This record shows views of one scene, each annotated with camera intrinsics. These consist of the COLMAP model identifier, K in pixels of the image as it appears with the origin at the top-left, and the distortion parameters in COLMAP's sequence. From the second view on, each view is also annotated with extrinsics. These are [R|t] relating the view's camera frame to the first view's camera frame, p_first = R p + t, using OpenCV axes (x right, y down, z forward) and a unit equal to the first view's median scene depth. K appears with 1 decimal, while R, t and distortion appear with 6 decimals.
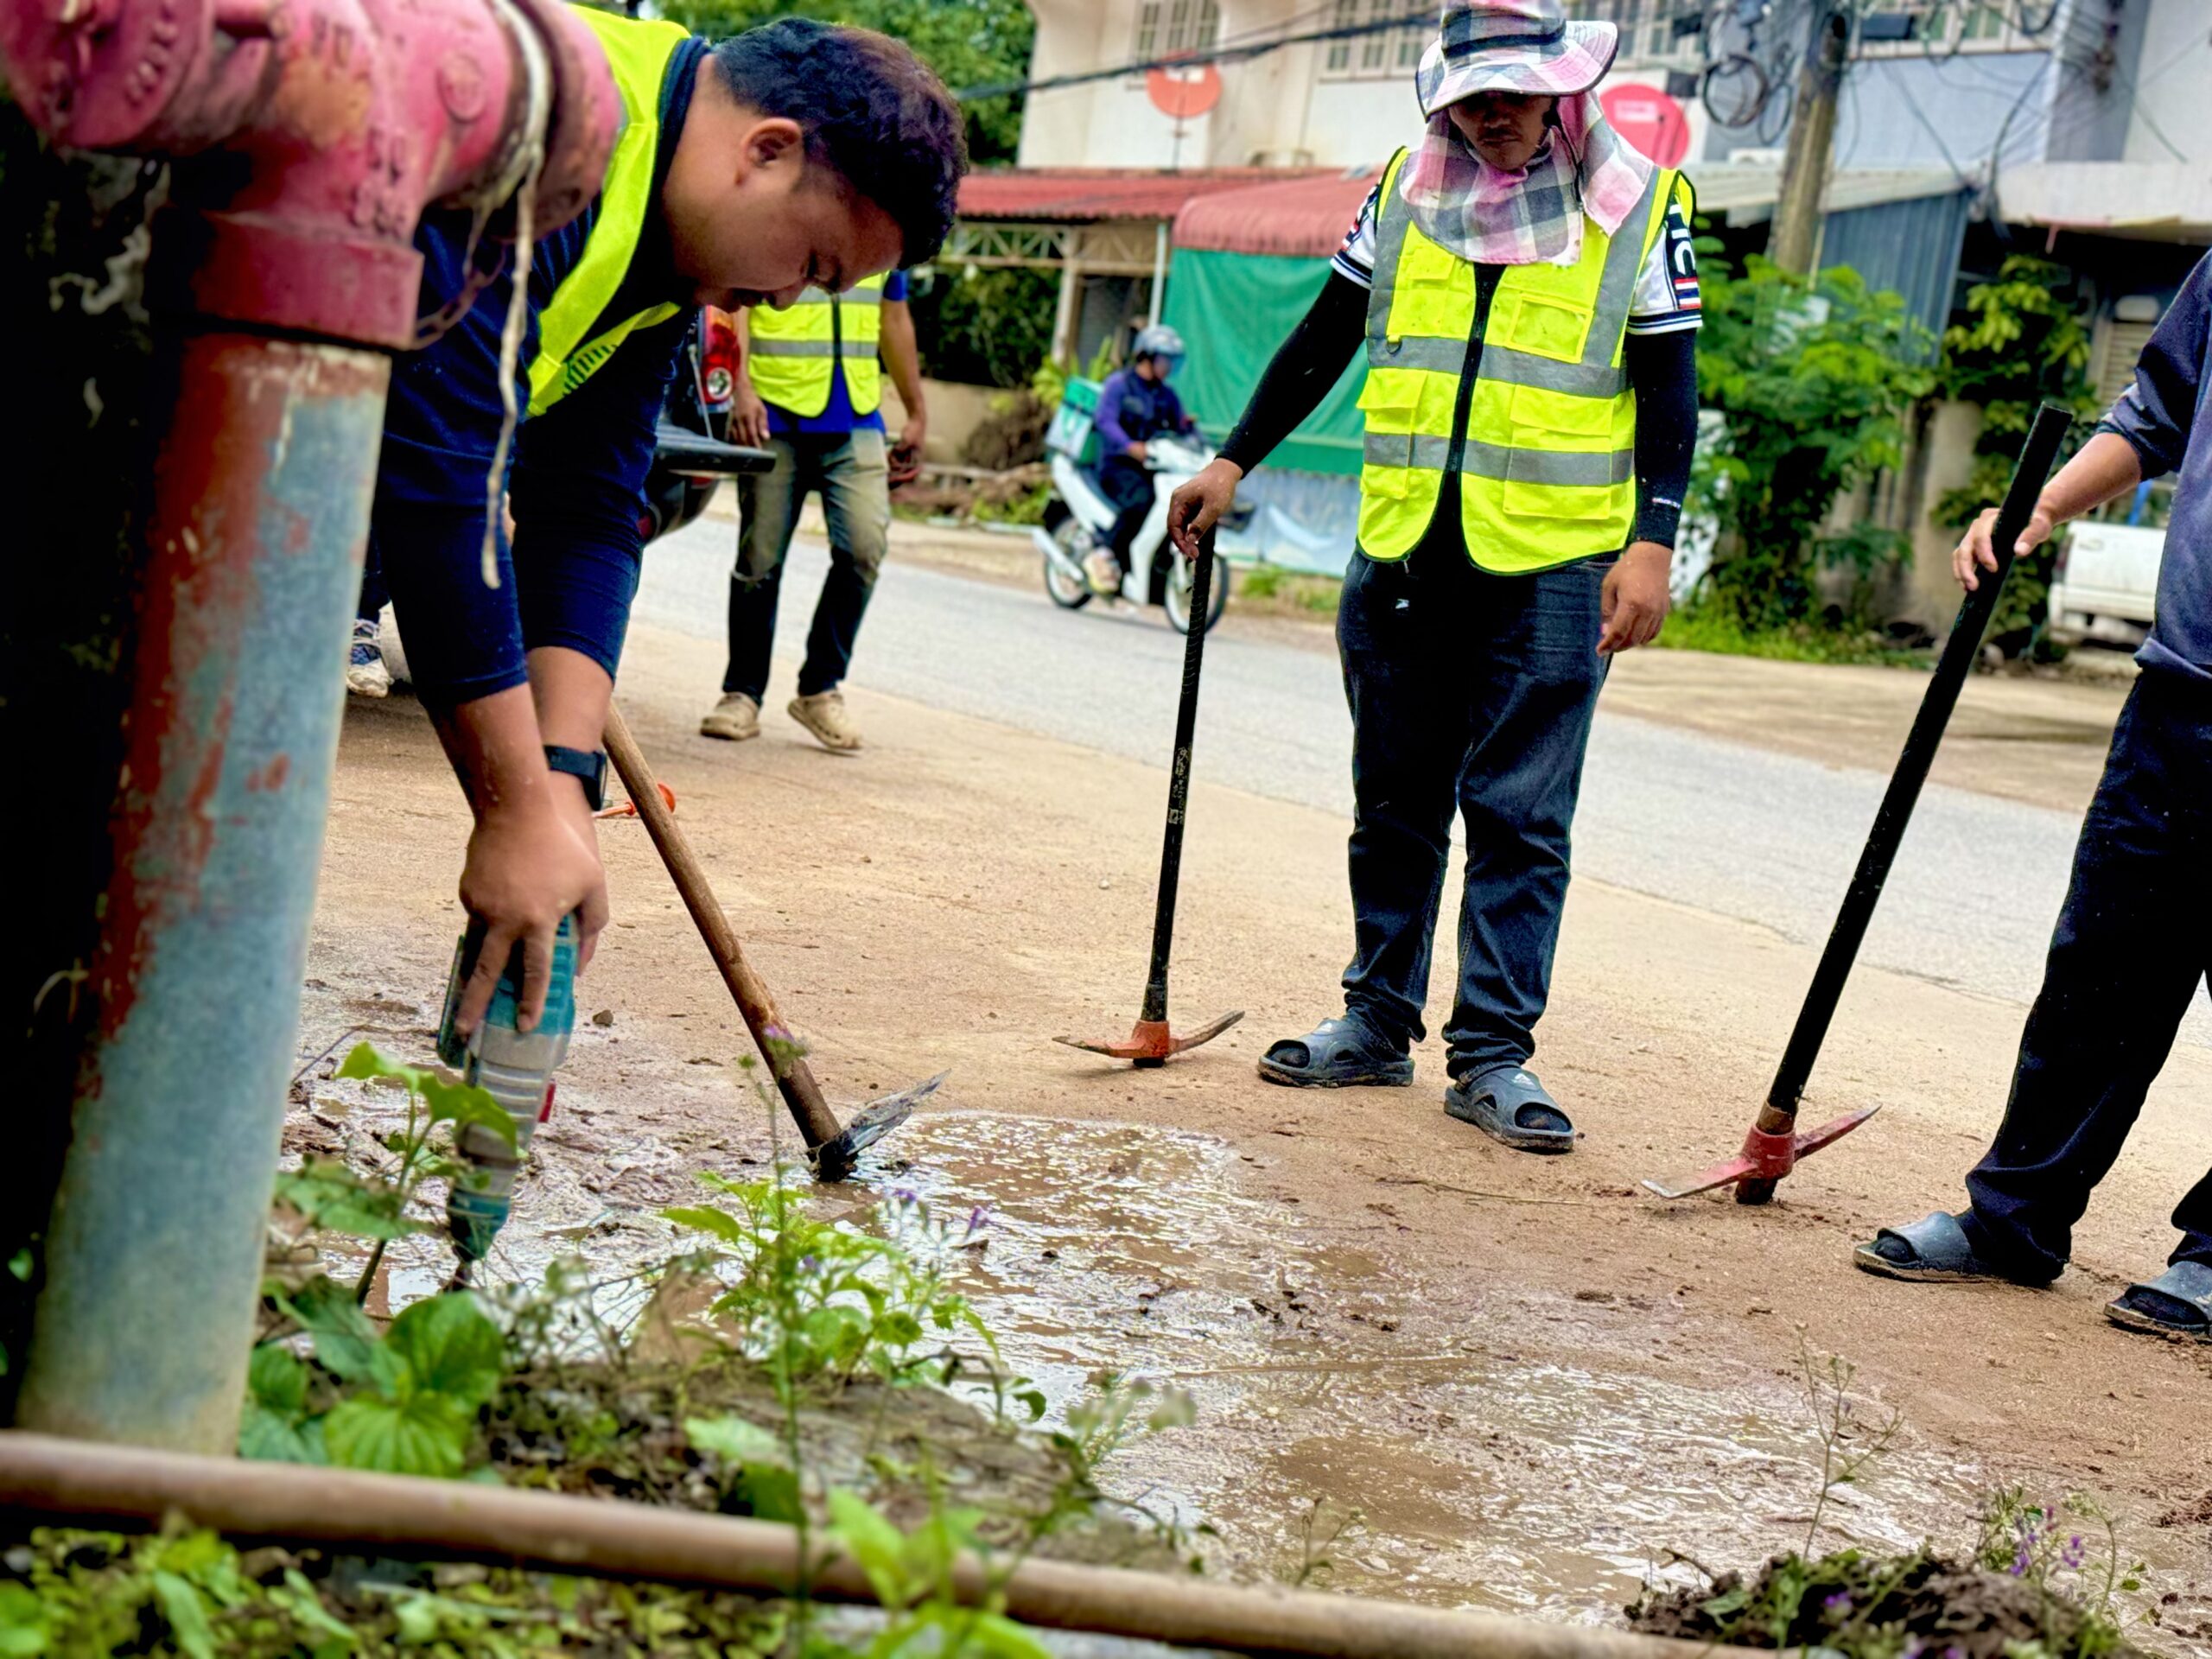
lens RADIAL K [[3518.5, 0, 1115.8], [0, 3518.5, 820.1], [0, 0, 1]] dist [0.091359, 0.000000]
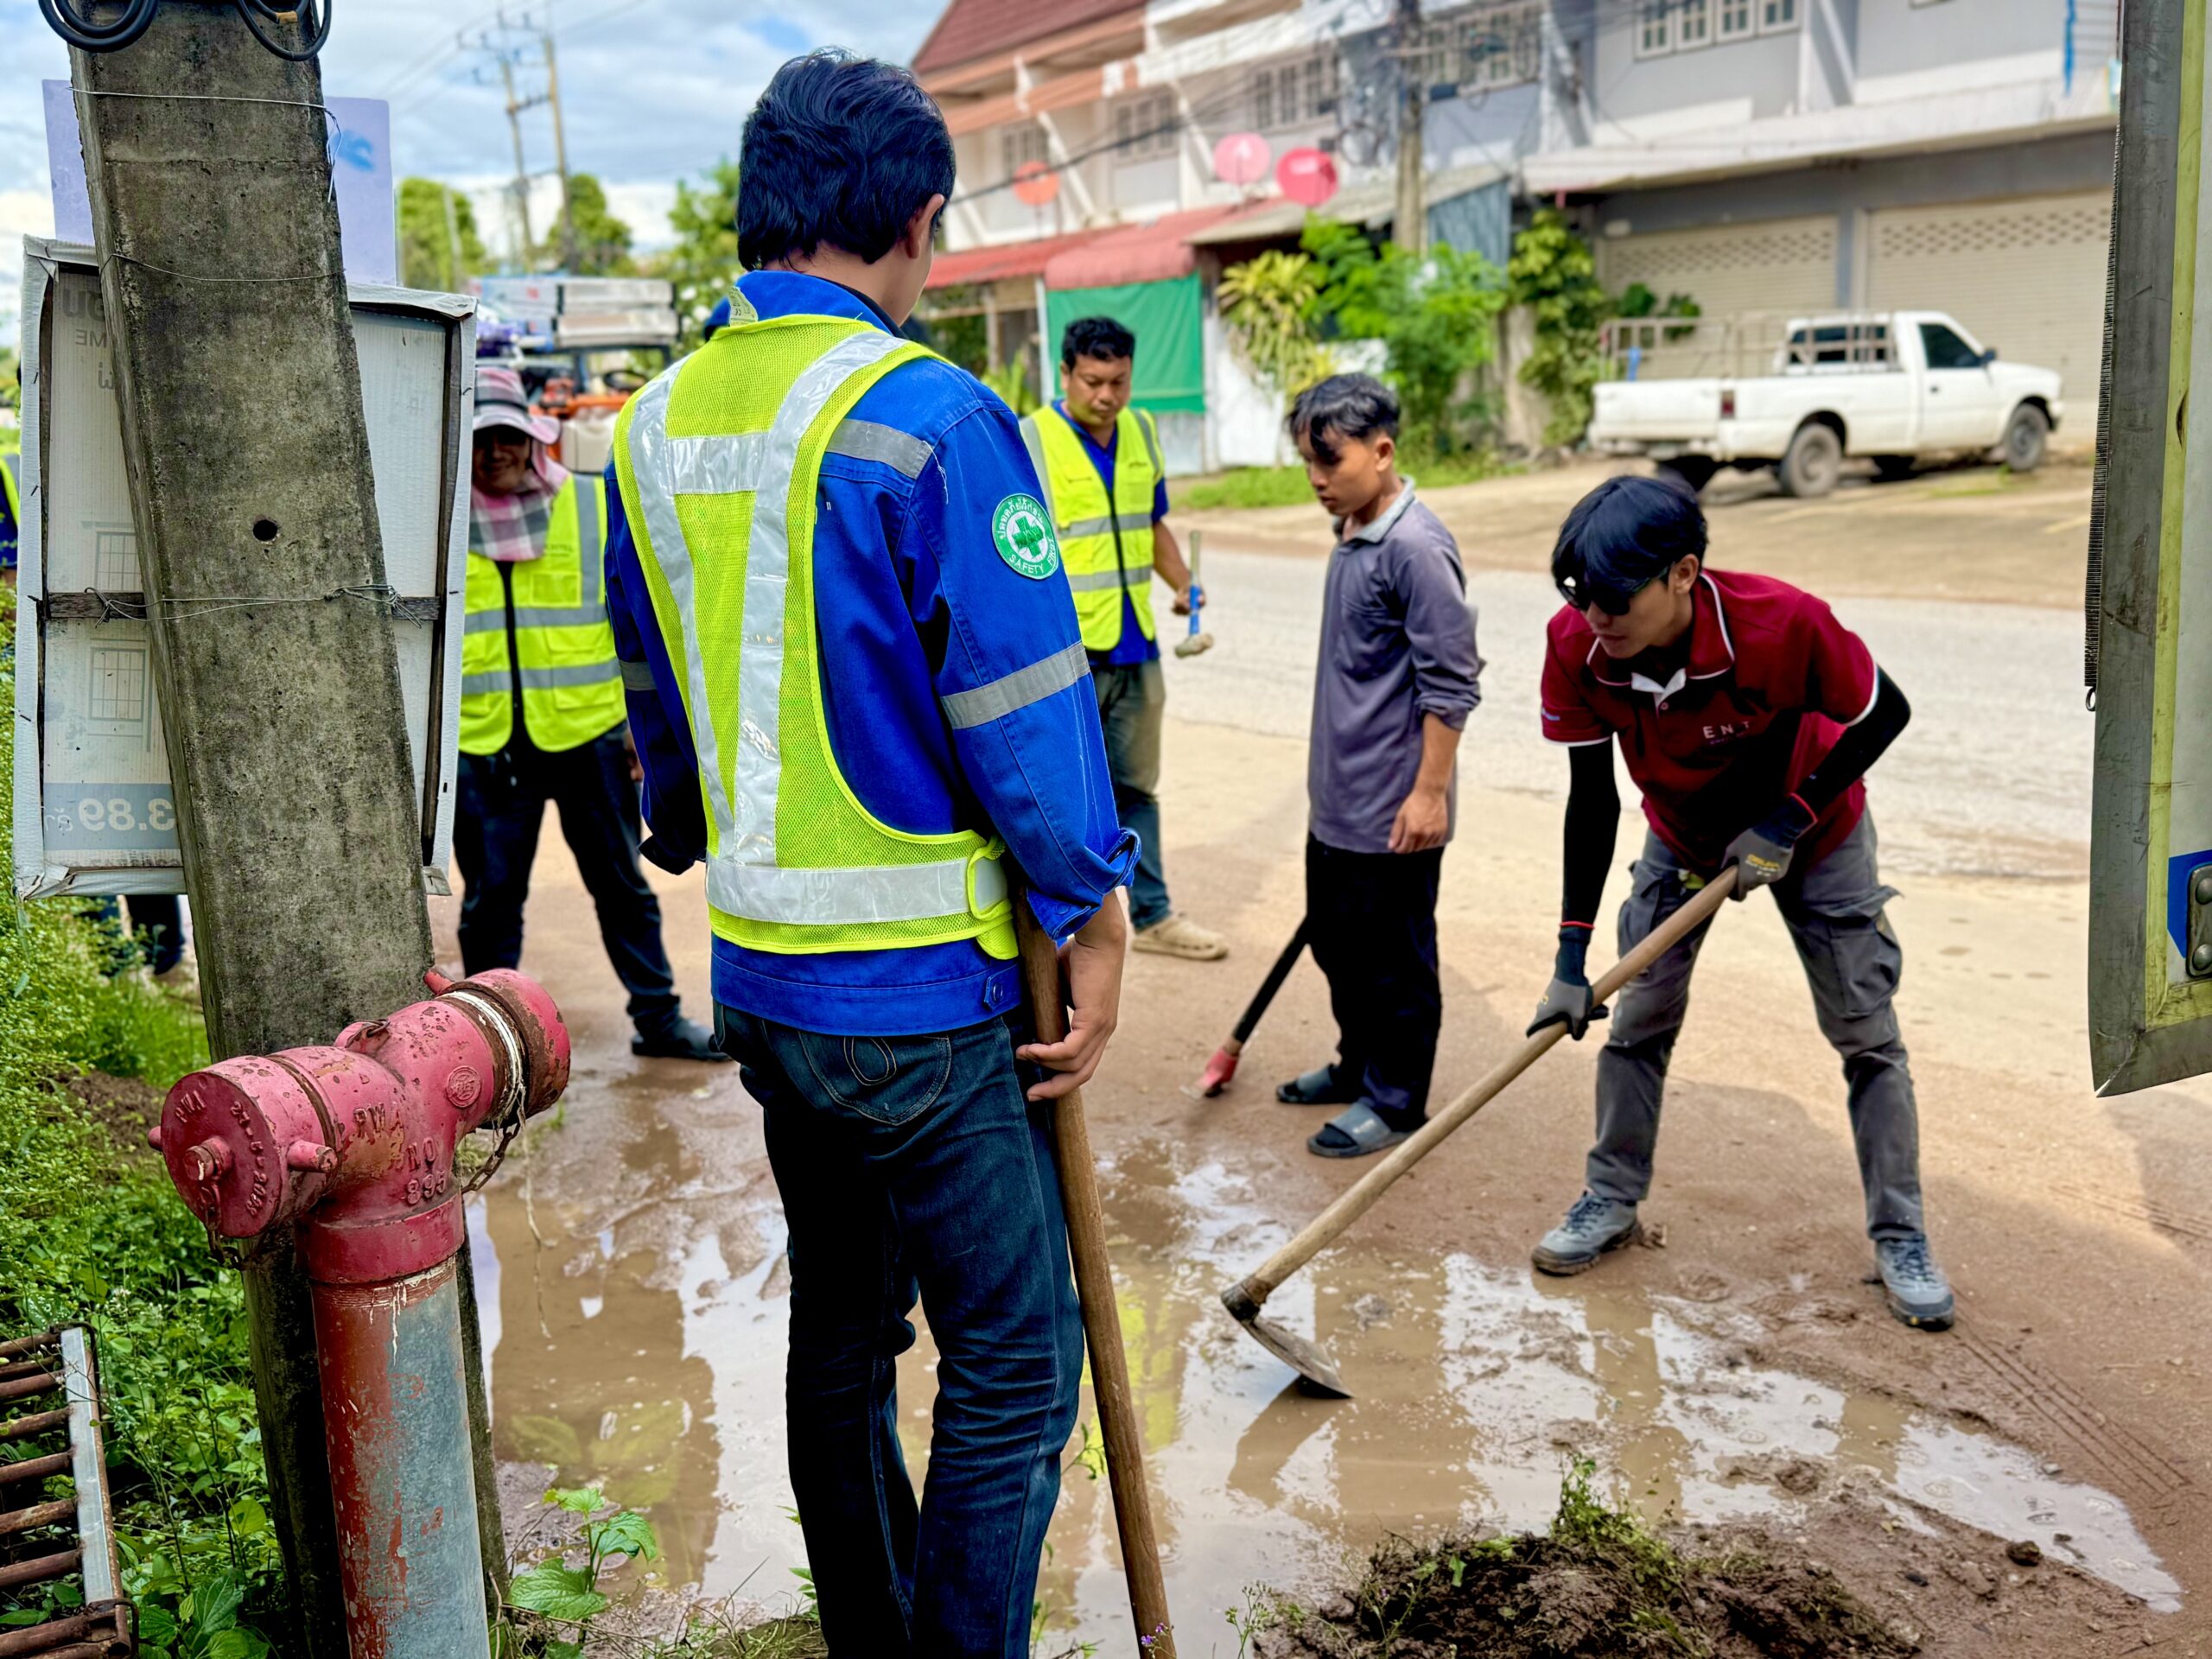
lens RADIAL K [[2064.9, 0, 1084.8], [0, 2064.9, 840.1], [0, 0, 1]] dist [-0.022791, 0.000000]
pose [[0.983807, -0.178646, -0.014480, 0.058151], [0.179182, 0.978414, 0.102956, -0.162644], [-0.004225, -0.103883, 0.994581, 0.033136]]
